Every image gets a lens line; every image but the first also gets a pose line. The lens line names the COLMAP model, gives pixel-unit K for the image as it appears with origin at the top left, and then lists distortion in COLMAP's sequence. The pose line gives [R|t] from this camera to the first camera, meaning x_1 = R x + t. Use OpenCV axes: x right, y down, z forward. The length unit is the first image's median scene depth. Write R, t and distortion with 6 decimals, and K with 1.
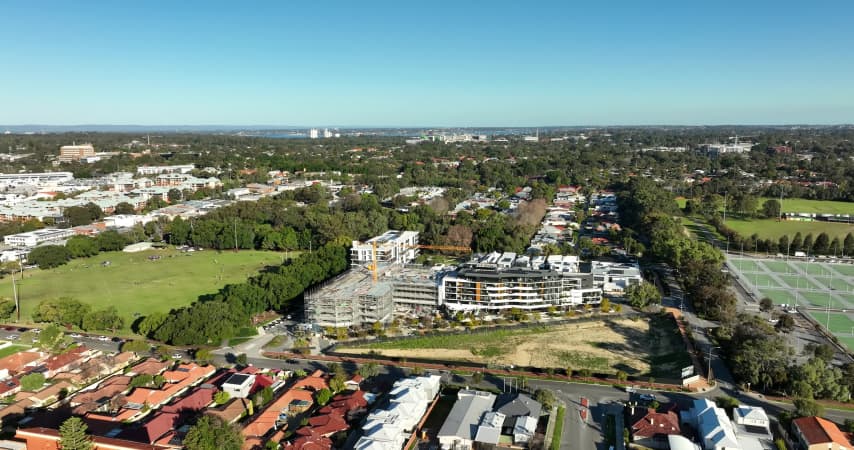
lens RADIAL K [[598.7, 0, 432.1], [0, 598.7, 226.1], [0, 0, 1]] dist [-0.001892, 0.012494]
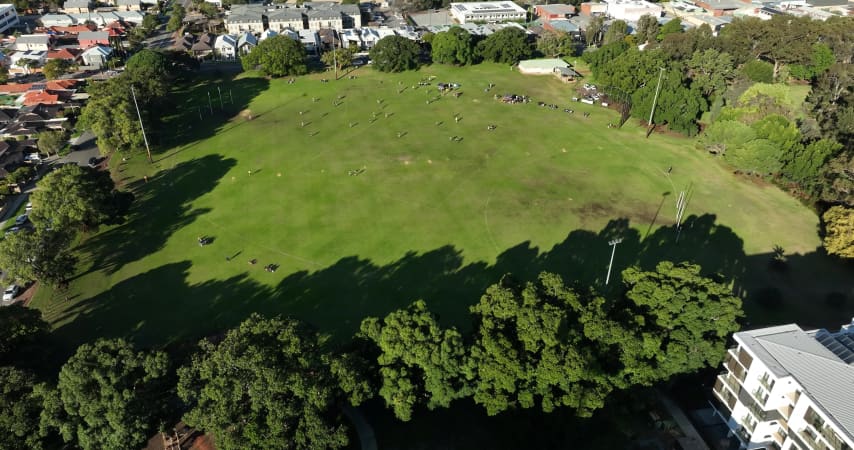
lens RADIAL K [[598.7, 0, 428.3], [0, 598.7, 225.2], [0, 0, 1]] dist [-0.001892, 0.012494]
pose [[0.471563, 0.470580, -0.745776, -0.013705], [-0.158491, 0.877169, 0.453272, -0.052100], [0.867473, -0.095547, 0.488223, 0.388442]]
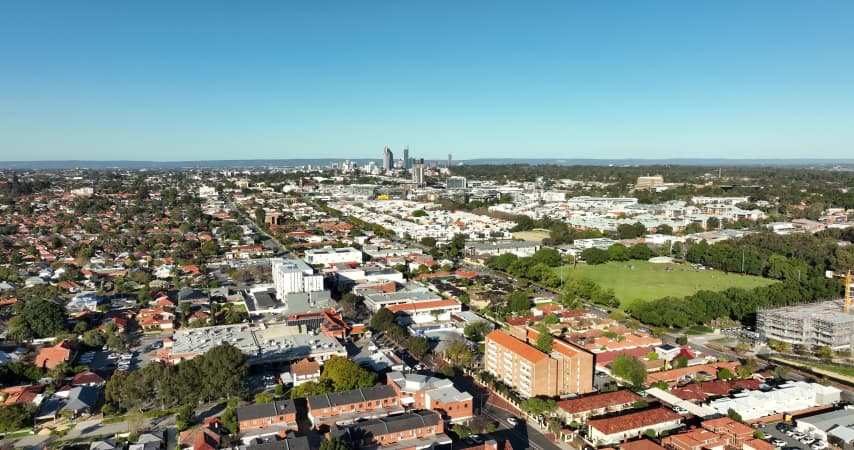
lens RADIAL K [[598.7, 0, 428.9], [0, 598.7, 227.8], [0, 0, 1]] dist [-0.001892, 0.012494]
pose [[0.615580, 0.089420, -0.782985, 0.104656], [-0.130222, 0.991426, 0.010844, 0.012486], [0.777241, 0.095286, 0.621946, -0.077826]]
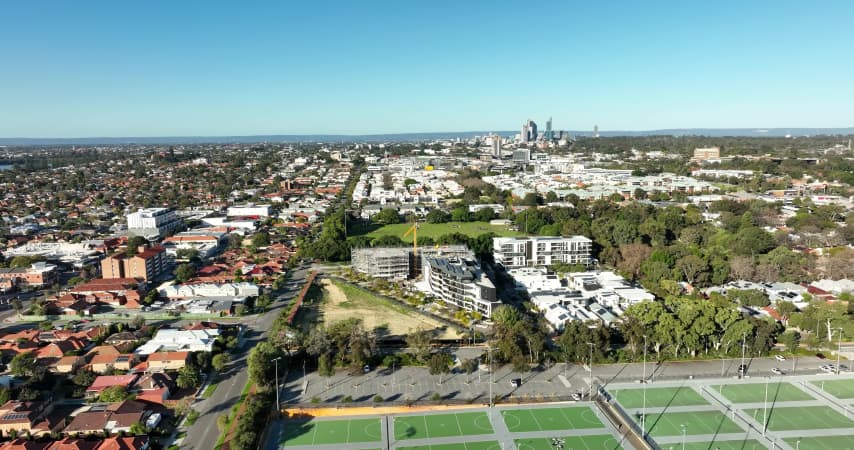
lens RADIAL K [[598.7, 0, 427.8], [0, 598.7, 222.3], [0, 0, 1]] dist [-0.001892, 0.012494]
pose [[0.353598, 0.135542, -0.925525, 0.474950], [-0.144725, 0.985459, 0.089026, -0.041432], [0.924134, 0.102467, 0.368072, 0.223157]]
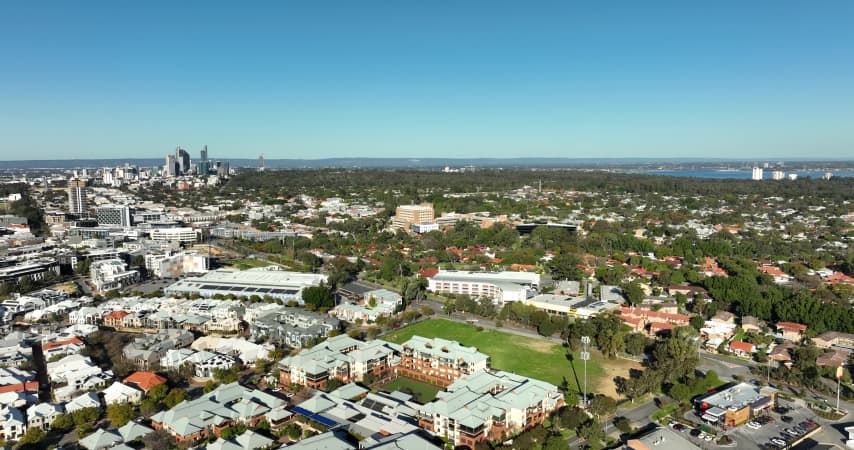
lens RADIAL K [[598.7, 0, 431.5], [0, 598.7, 230.3], [0, 0, 1]] dist [-0.001892, 0.012494]
pose [[0.782212, 0.074245, -0.618573, -0.243312], [-0.102429, 0.994689, -0.010137, -0.176065], [0.614535, 0.071289, 0.785662, 0.805494]]
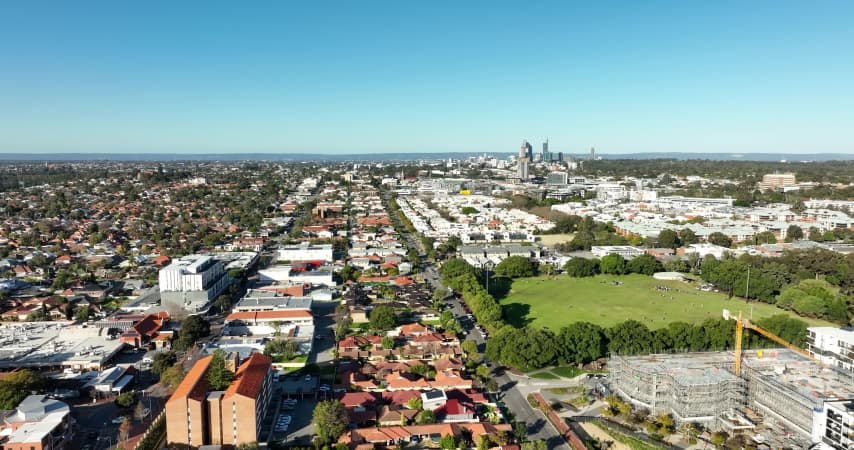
lens RADIAL K [[598.7, 0, 427.9], [0, 598.7, 221.9], [0, 0, 1]] dist [-0.001892, 0.012494]
pose [[0.389696, 0.107111, -0.914693, 0.168181], [-0.155579, 0.986595, 0.049248, -0.026430], [0.907707, 0.123115, 0.401137, 0.147074]]
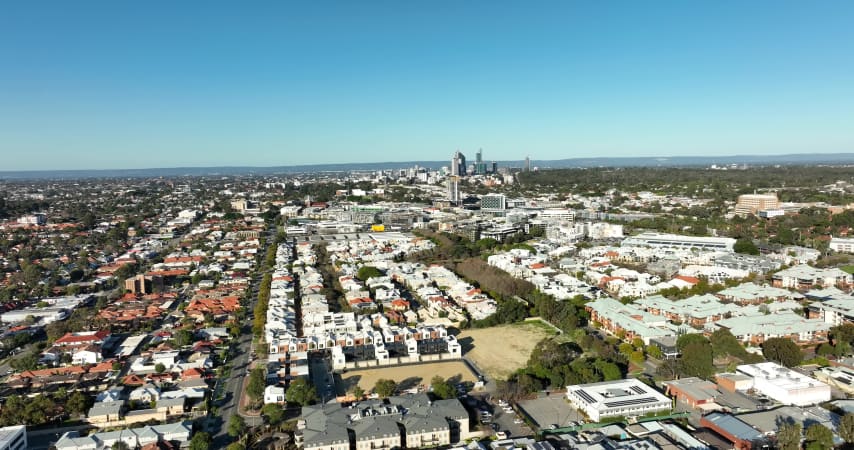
lens RADIAL K [[598.7, 0, 429.5], [0, 598.7, 222.7], [0, 0, 1]] dist [-0.001892, 0.012494]
pose [[0.487966, 0.080694, -0.869125, -0.171775], [-0.126412, 0.991753, 0.021106, -0.100197], [0.863661, 0.099569, 0.494142, 0.372622]]
